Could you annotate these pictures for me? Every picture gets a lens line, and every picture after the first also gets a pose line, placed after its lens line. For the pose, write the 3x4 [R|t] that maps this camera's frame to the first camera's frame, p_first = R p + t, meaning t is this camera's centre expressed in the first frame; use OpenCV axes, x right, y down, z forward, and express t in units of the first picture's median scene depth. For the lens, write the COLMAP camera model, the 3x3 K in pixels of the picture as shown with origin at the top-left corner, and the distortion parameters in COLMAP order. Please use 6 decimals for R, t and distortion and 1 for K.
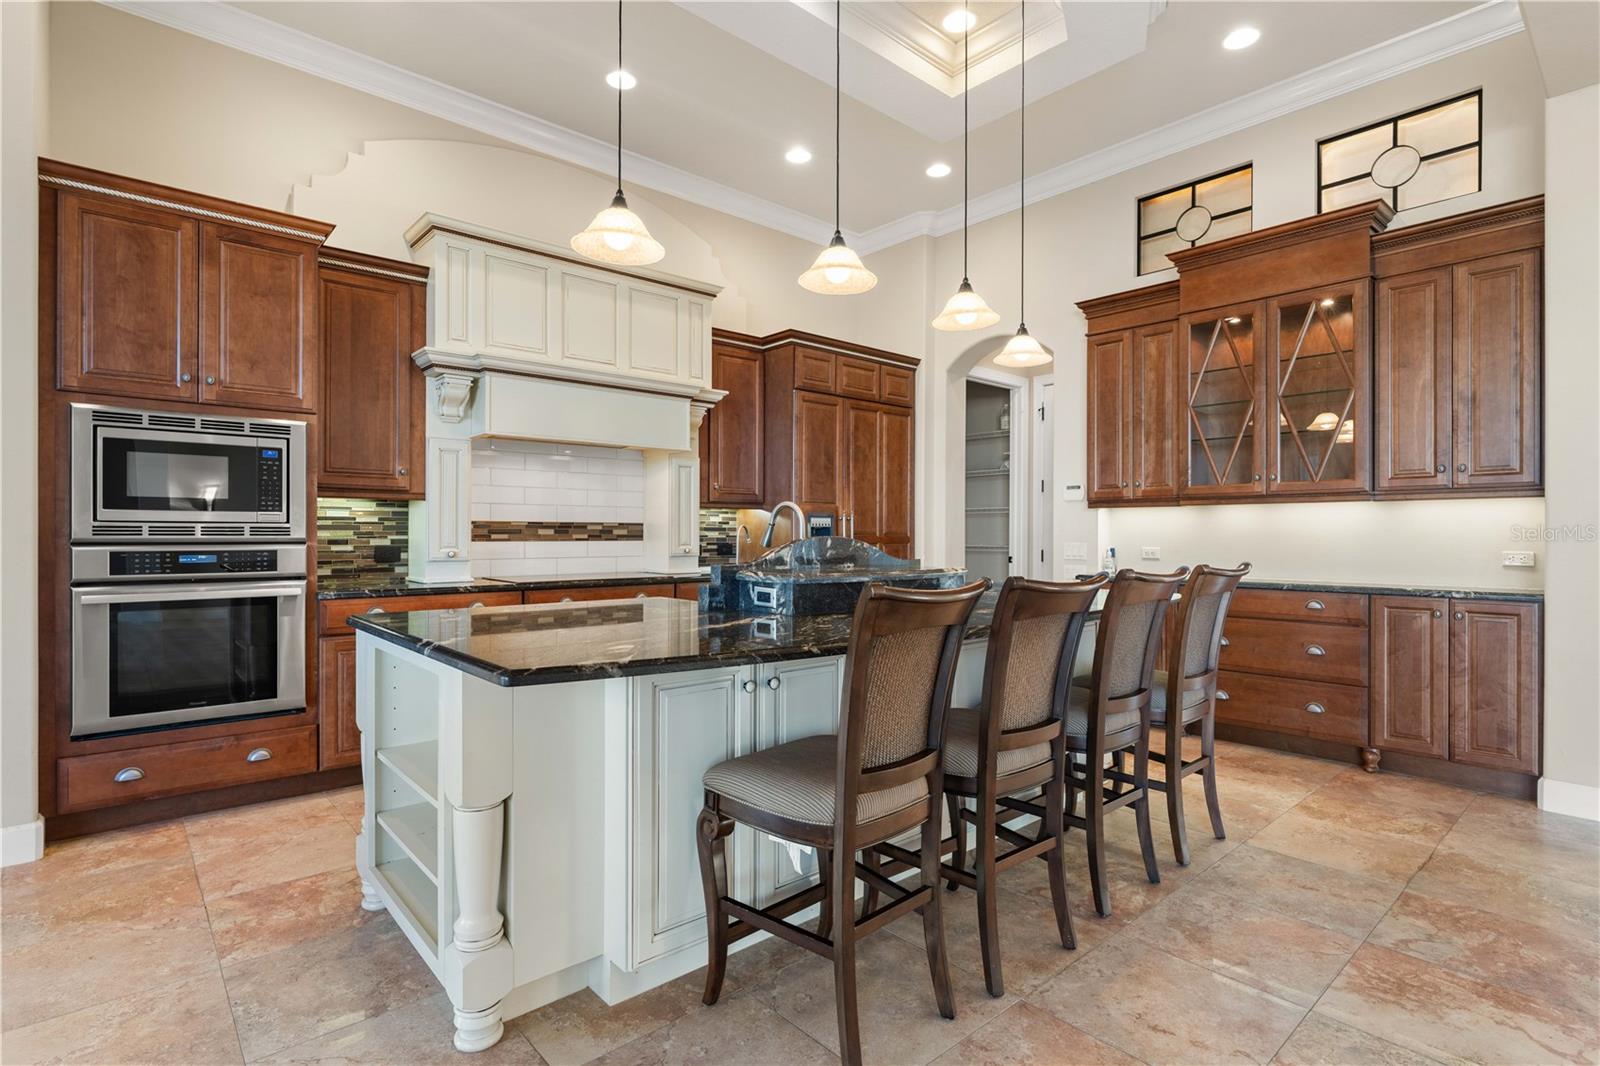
lens RADIAL K [[780.8, 0, 801.6], [0, 780.8, 536.7], [0, 0, 1]] dist [-0.005640, 0.000618]
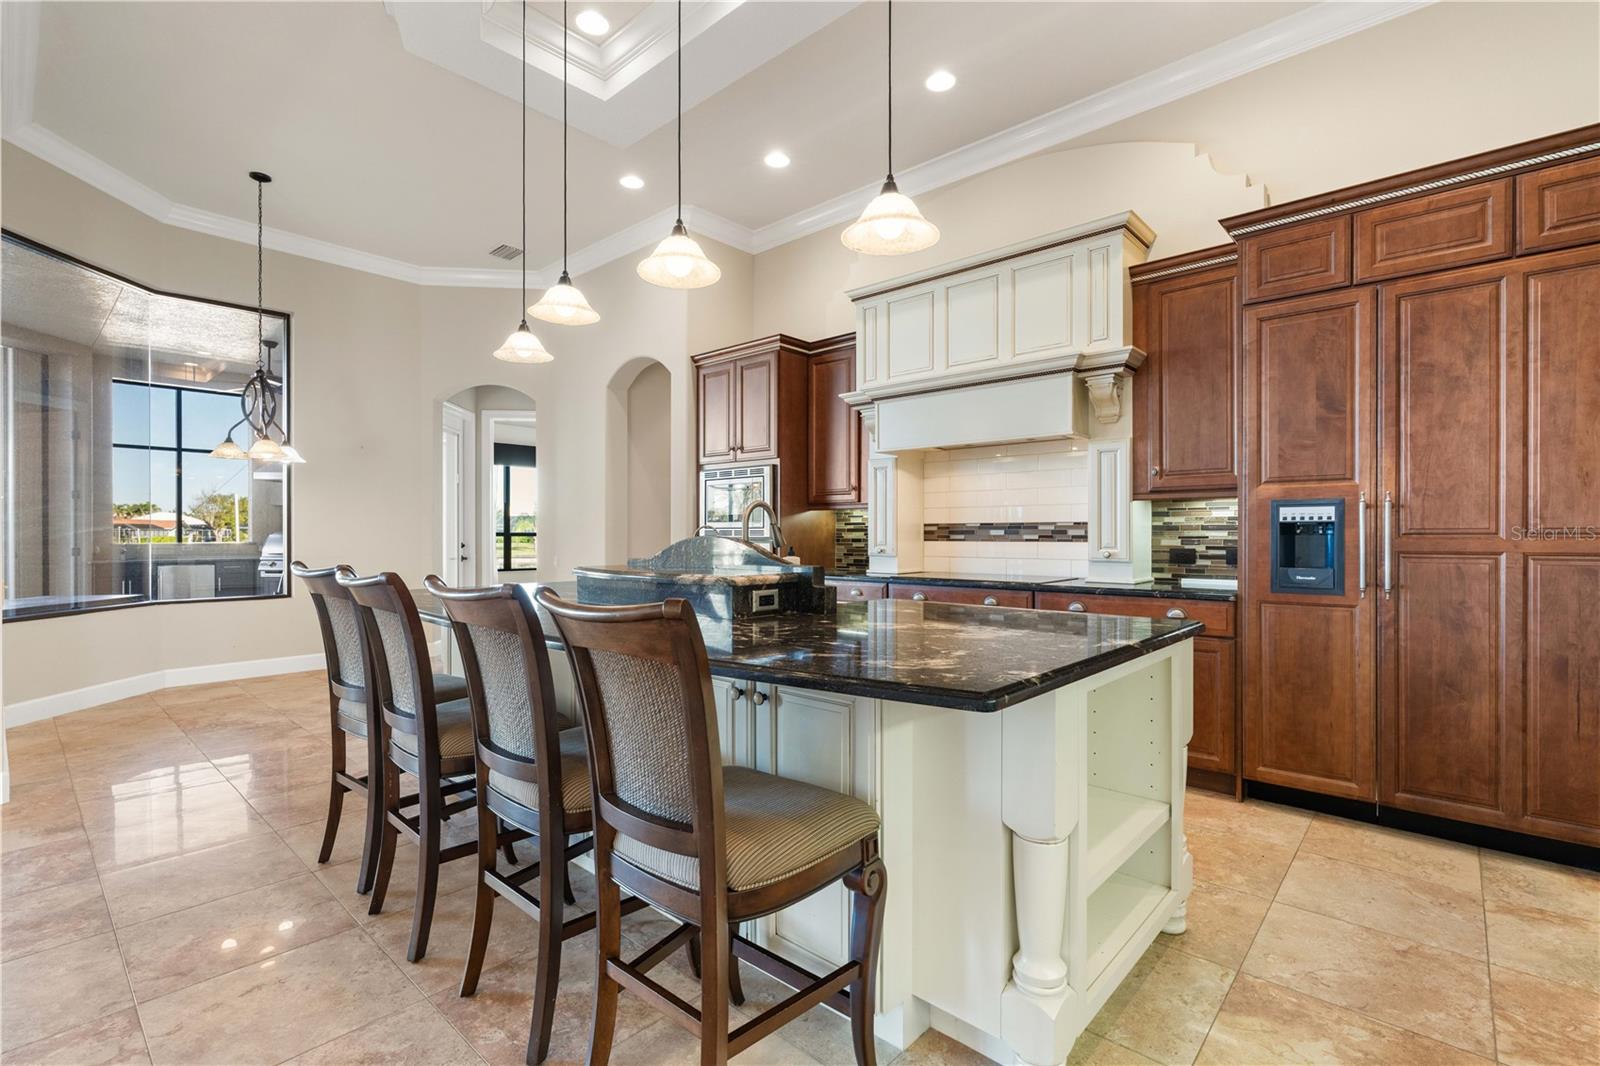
lens RADIAL K [[724.5, 0, 799.8], [0, 724.5, 537.9], [0, 0, 1]] dist [-0.007378, 0.000654]
pose [[0.110267, 0.002846, -0.993898, 0.755901], [-0.004170, 0.999988, 0.002401, -0.000398], [0.993893, 0.003880, 0.110277, 0.807299]]
